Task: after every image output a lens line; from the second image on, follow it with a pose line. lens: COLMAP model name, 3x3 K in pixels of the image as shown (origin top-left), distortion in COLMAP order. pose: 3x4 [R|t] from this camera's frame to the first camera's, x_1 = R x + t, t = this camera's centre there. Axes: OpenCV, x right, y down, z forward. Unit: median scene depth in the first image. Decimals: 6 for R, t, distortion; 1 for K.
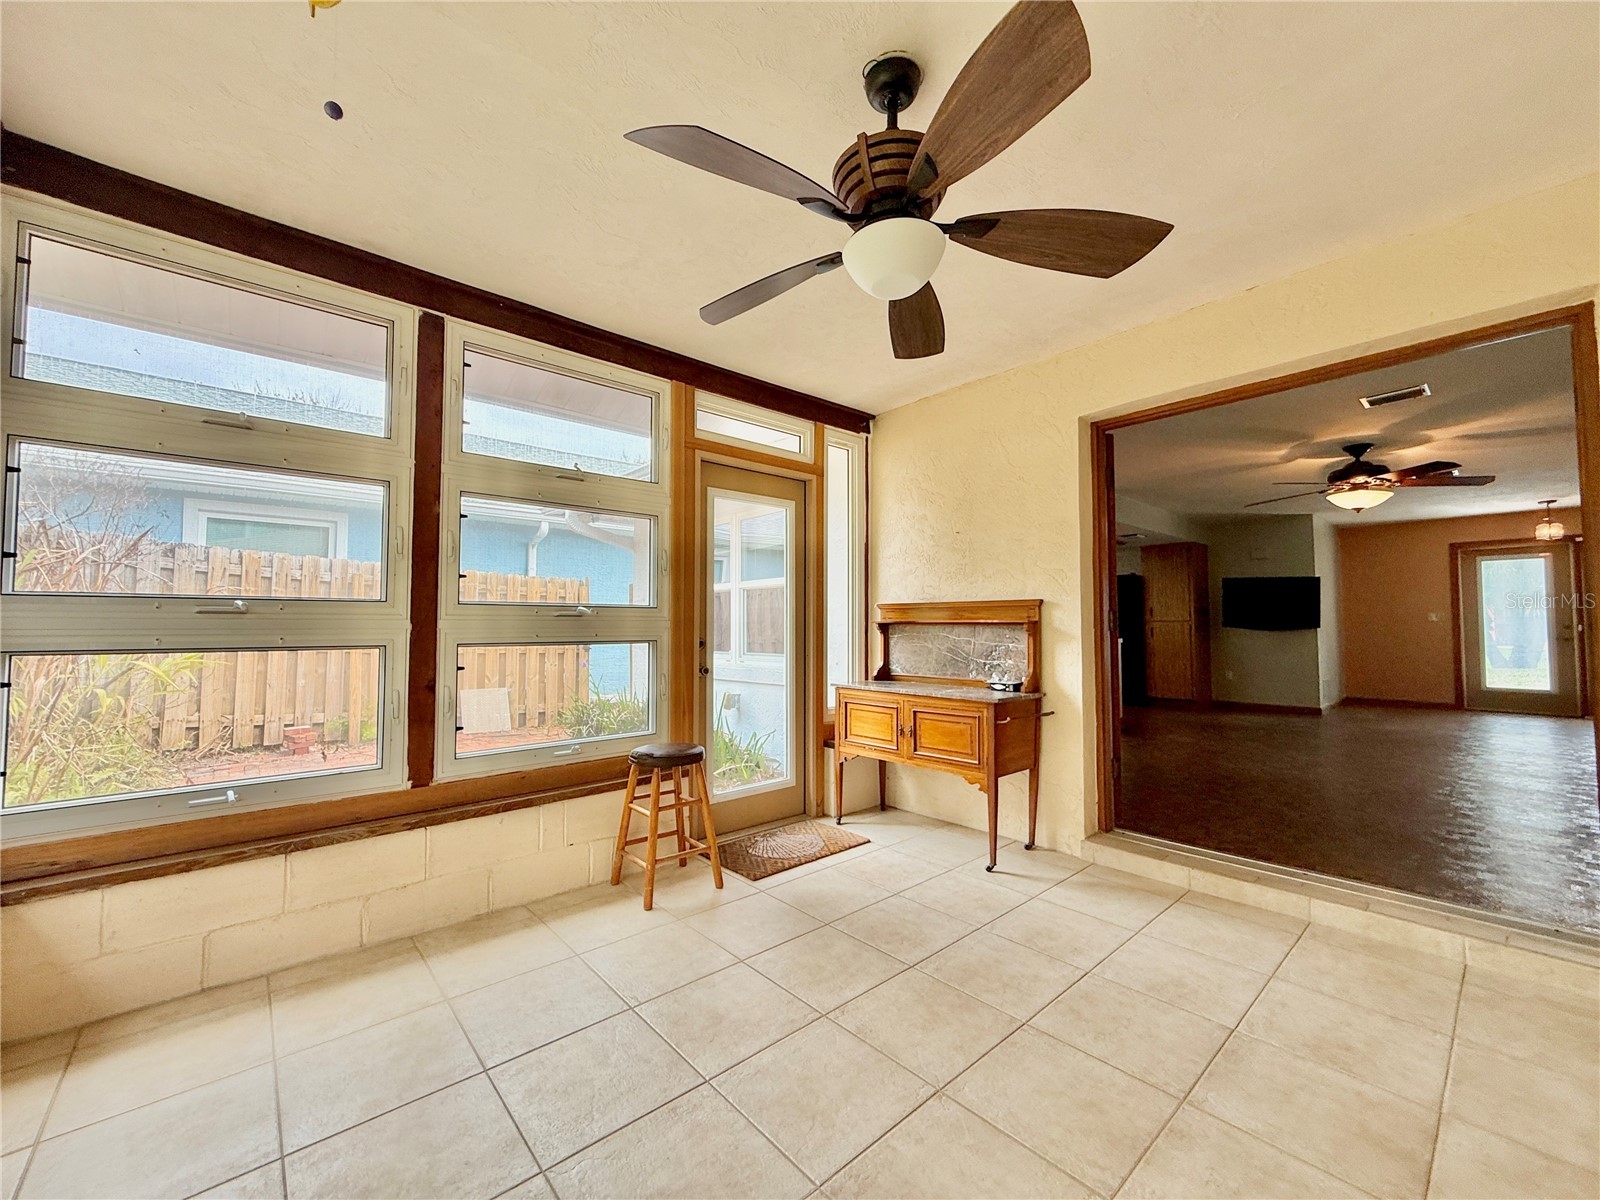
lens RADIAL K [[640.3, 0, 800.0], [0, 640.3, 600.0], [0, 0, 1]] dist [0.000212, 0.000003]
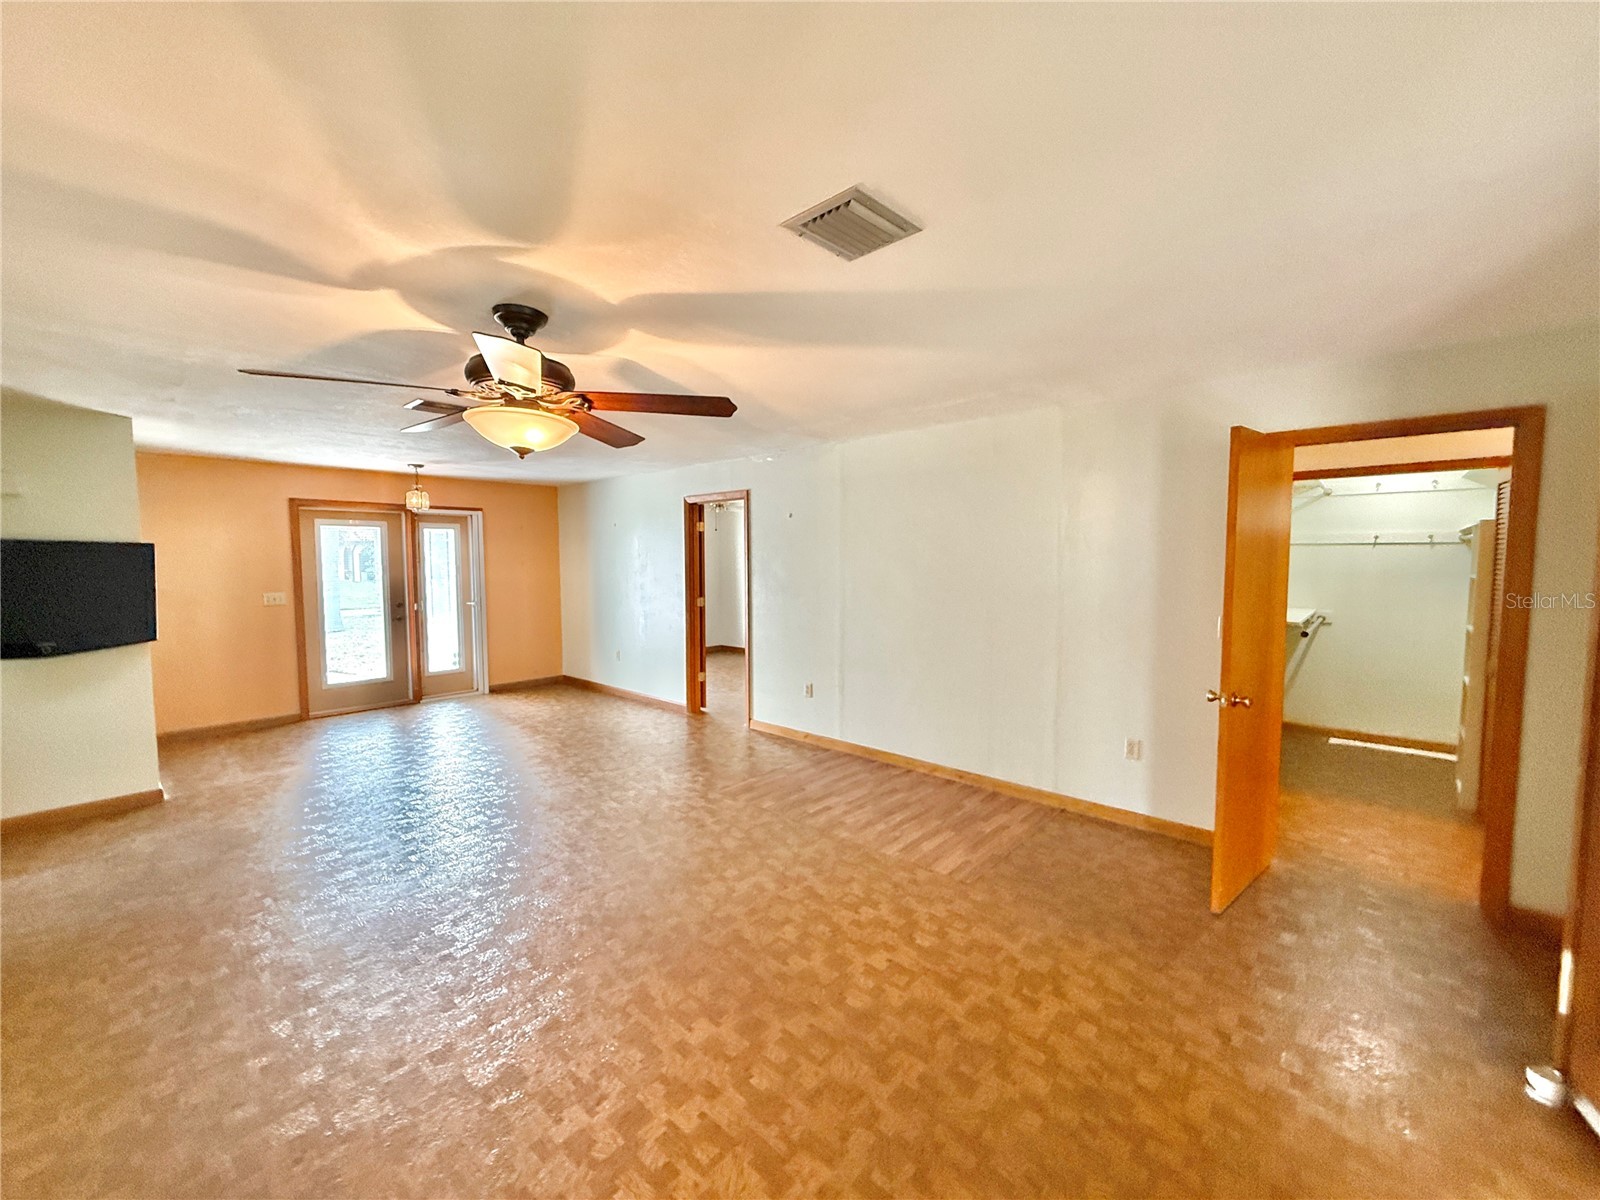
lens RADIAL K [[640.3, 0, 800.0], [0, 640.3, 600.0], [0, 0, 1]] dist [0.000212, 0.000003]
pose [[-0.105548, -0.064733, 0.992305, 0.246018], [-0.039673, 0.997359, 0.060843, -0.044959], [-0.993623, -0.032946, -0.107837, 0.552607]]
